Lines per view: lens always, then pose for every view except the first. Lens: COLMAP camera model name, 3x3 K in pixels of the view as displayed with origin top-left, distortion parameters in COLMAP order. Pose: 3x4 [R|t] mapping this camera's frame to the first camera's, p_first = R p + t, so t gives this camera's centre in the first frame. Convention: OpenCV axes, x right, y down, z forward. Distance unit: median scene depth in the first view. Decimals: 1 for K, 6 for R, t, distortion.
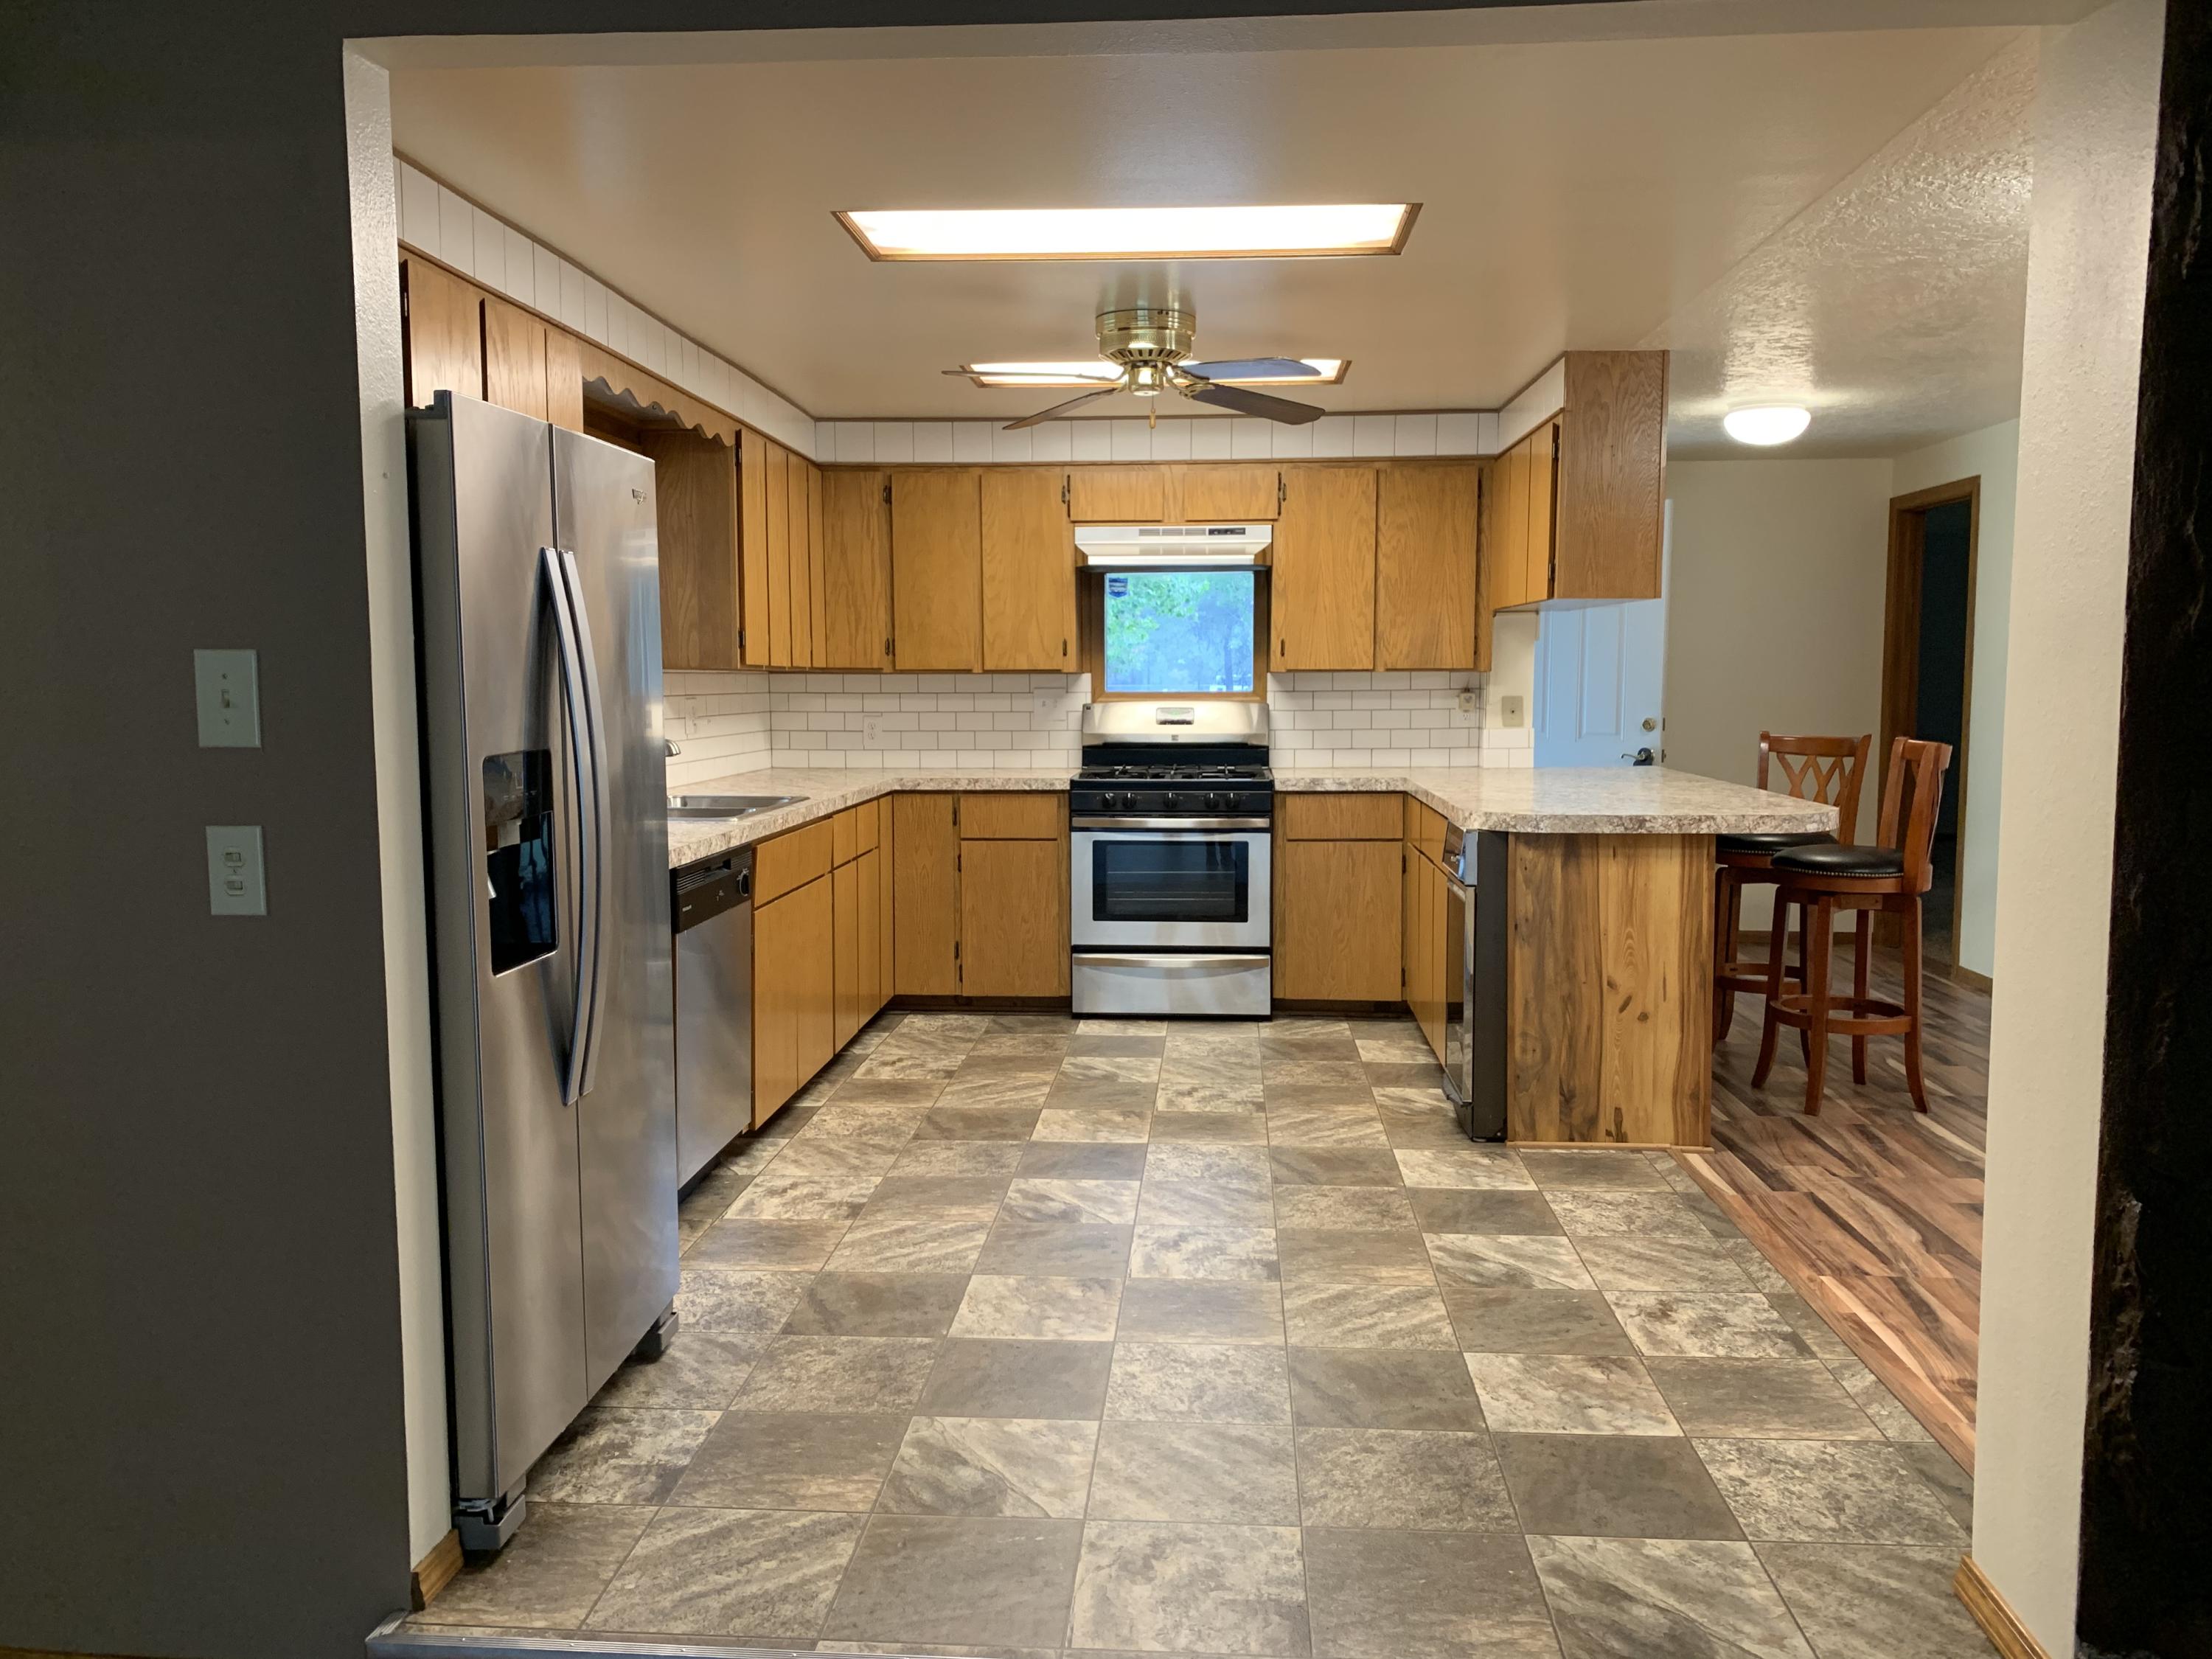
lens RADIAL K [[1745.2, 0, 1102.3], [0, 1745.2, 831.4], [0, 0, 1]] dist [0.043944, -0.015791]
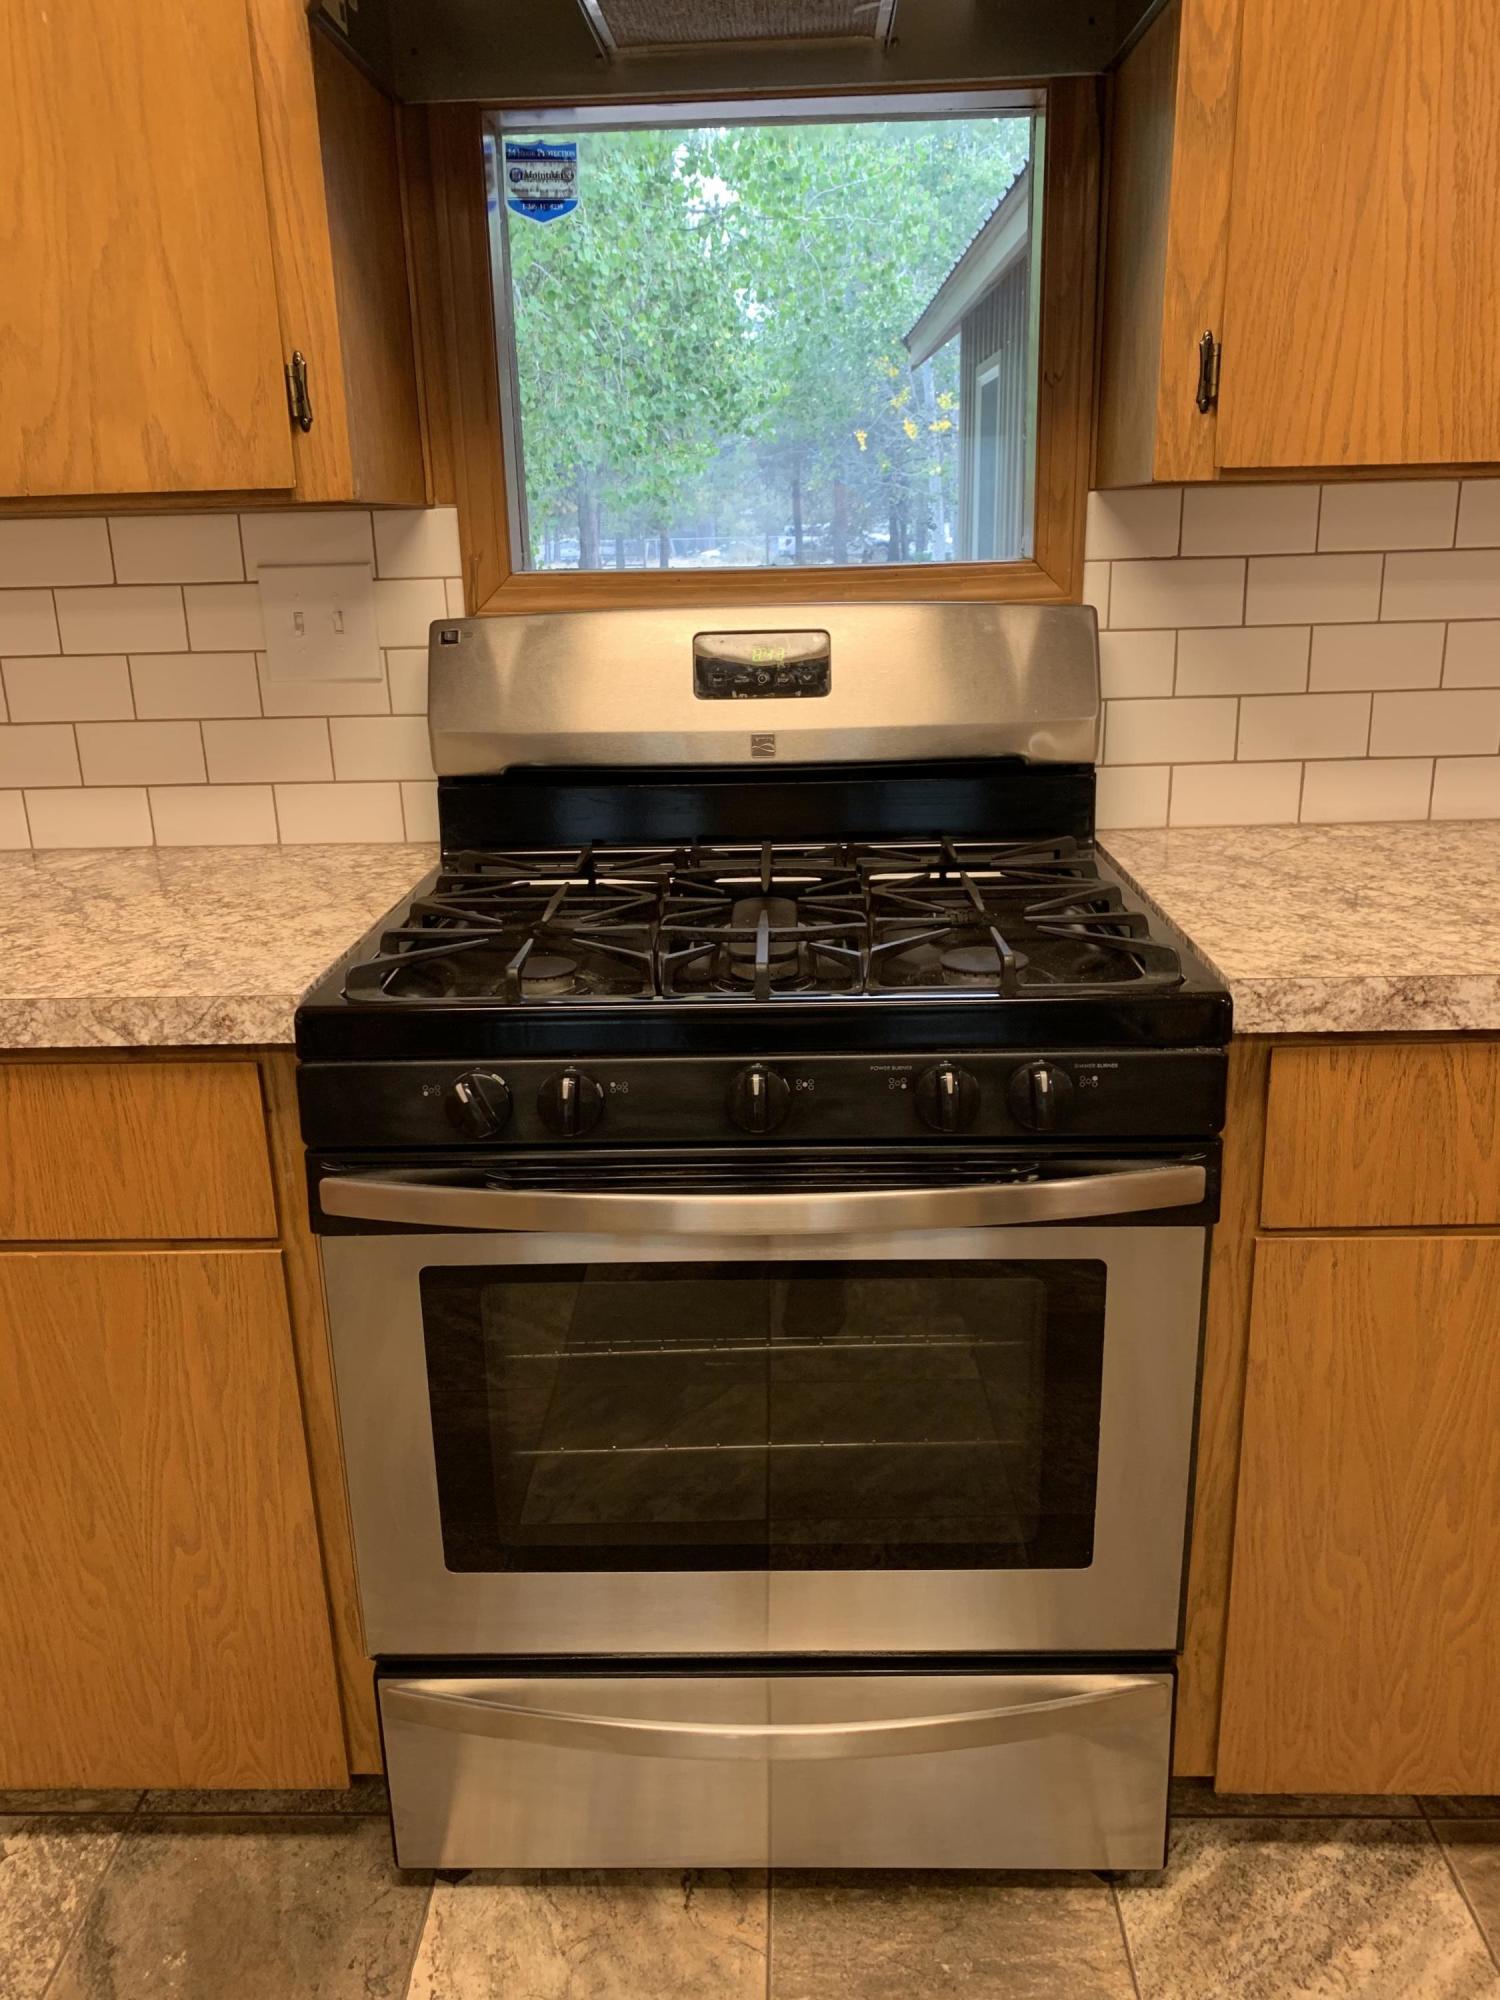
lens RADIAL K [[1577.9, 0, 757.3], [0, 1577.9, 1003.9], [0, 0, 1]] dist [0.043944, -0.015791]
pose [[0.998511, -0.034202, 0.042495, 0.029187], [0.024934, 0.979049, 0.202091, -0.065559], [-0.048516, -0.200730, 0.978444, 0.763790]]
